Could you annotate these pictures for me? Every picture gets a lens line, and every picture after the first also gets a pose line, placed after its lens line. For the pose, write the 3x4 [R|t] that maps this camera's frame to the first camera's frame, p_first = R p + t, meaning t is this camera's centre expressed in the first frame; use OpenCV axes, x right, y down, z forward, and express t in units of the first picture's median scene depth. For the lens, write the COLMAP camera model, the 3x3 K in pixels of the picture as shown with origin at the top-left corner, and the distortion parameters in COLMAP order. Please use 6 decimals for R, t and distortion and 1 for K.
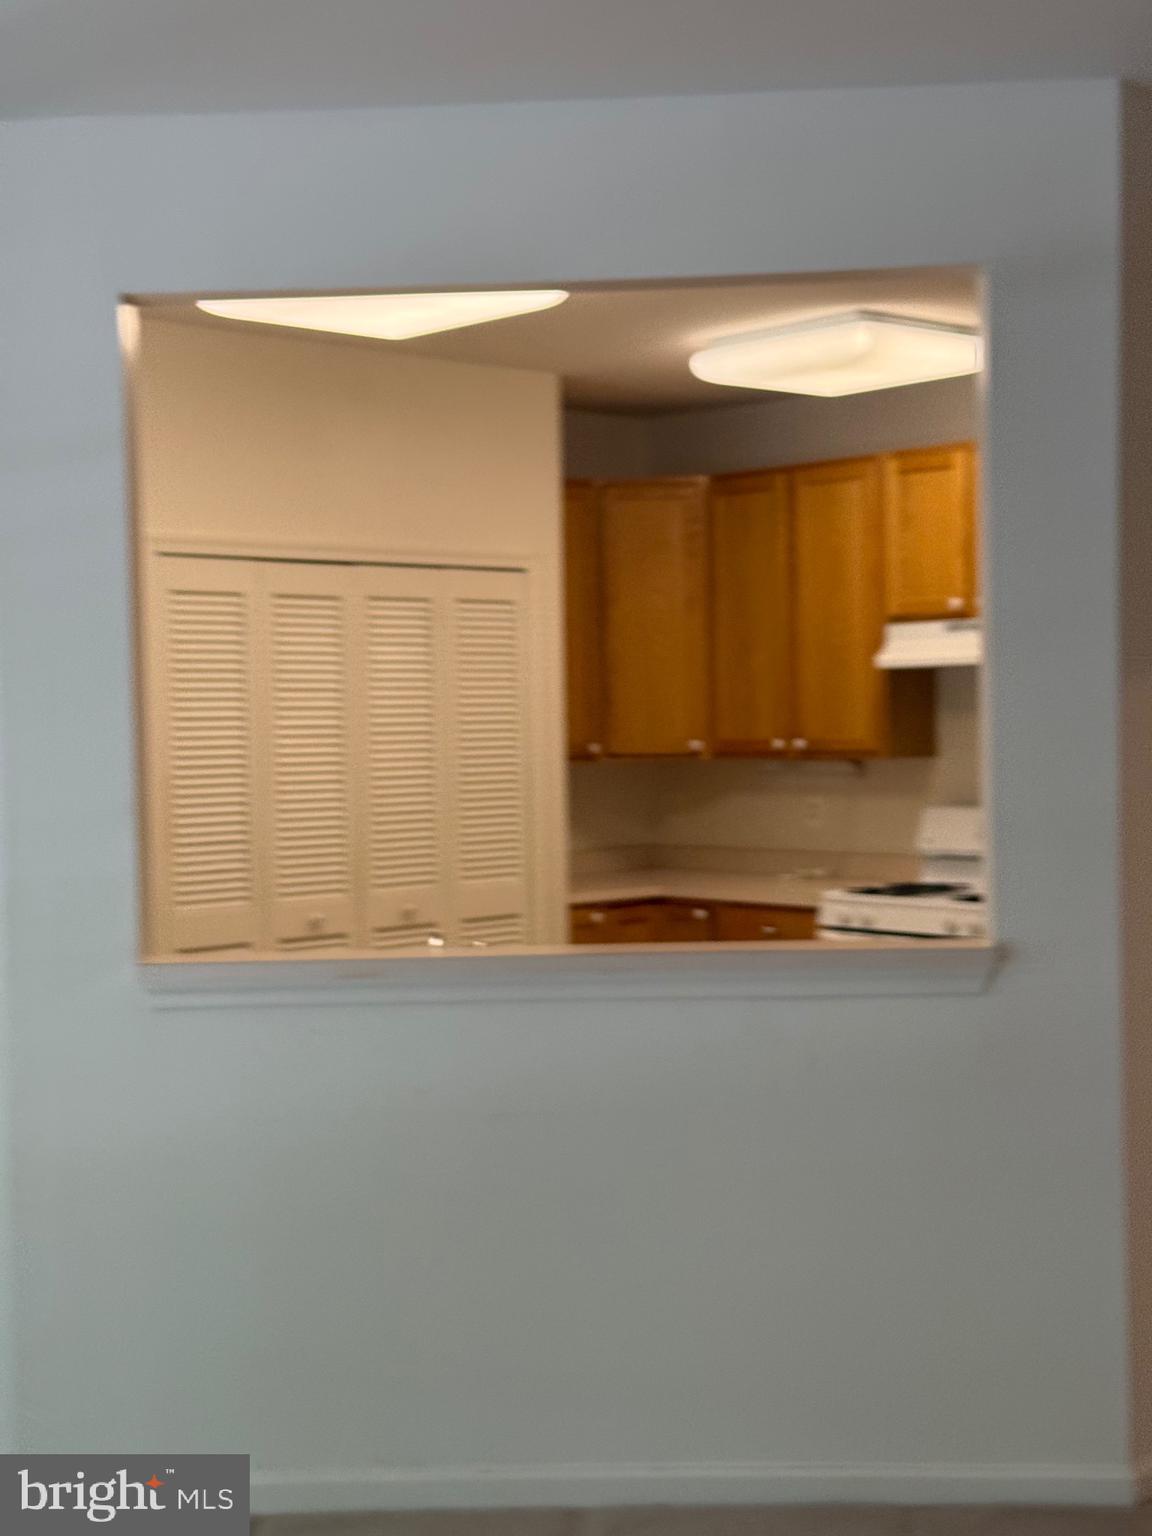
lens RADIAL K [[2141.6, 0, 576.8], [0, 2141.6, 765.9], [0, 0, 1]] dist [0.071990, 0.000000]
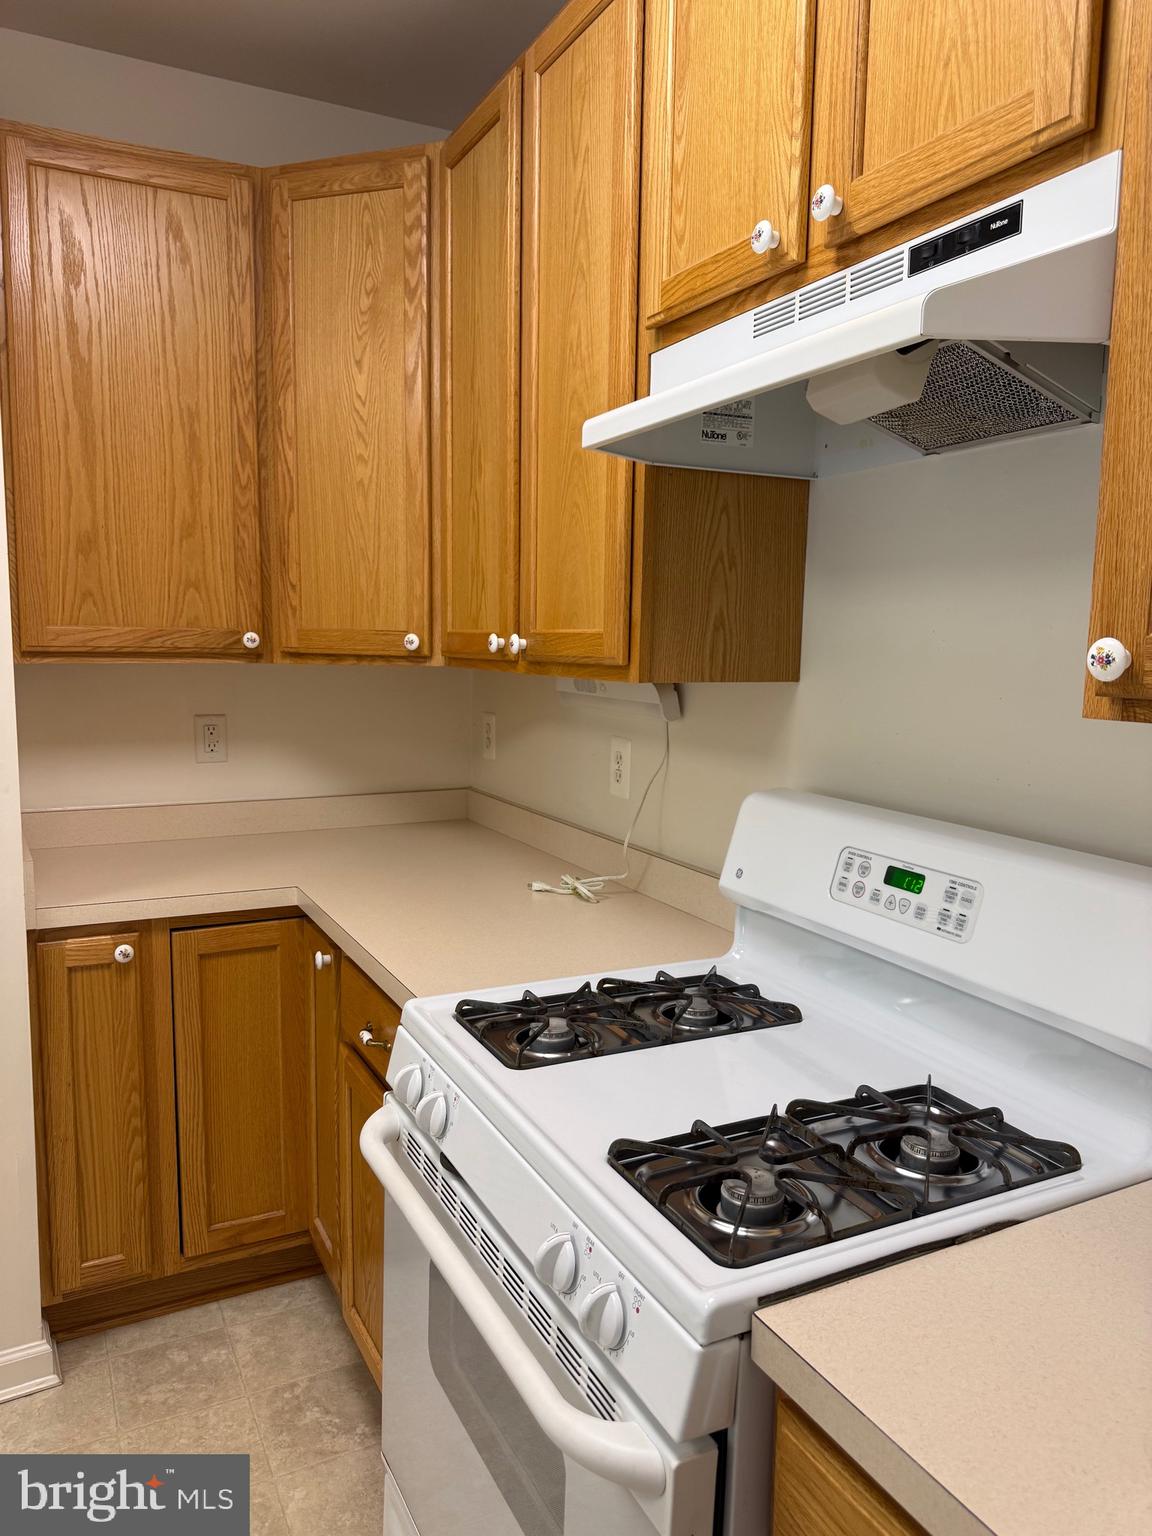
lens RADIAL K [[1087.4, 0, 575.8], [0, 1087.4, 763.3], [0, 0, 1]] dist [0.049172, -0.057736]
pose [[0.962348, 0.066920, -0.263453, 0.181721], [-0.043801, 0.994732, 0.092677, -0.006391], [0.268267, -0.077648, 0.960210, 0.747188]]
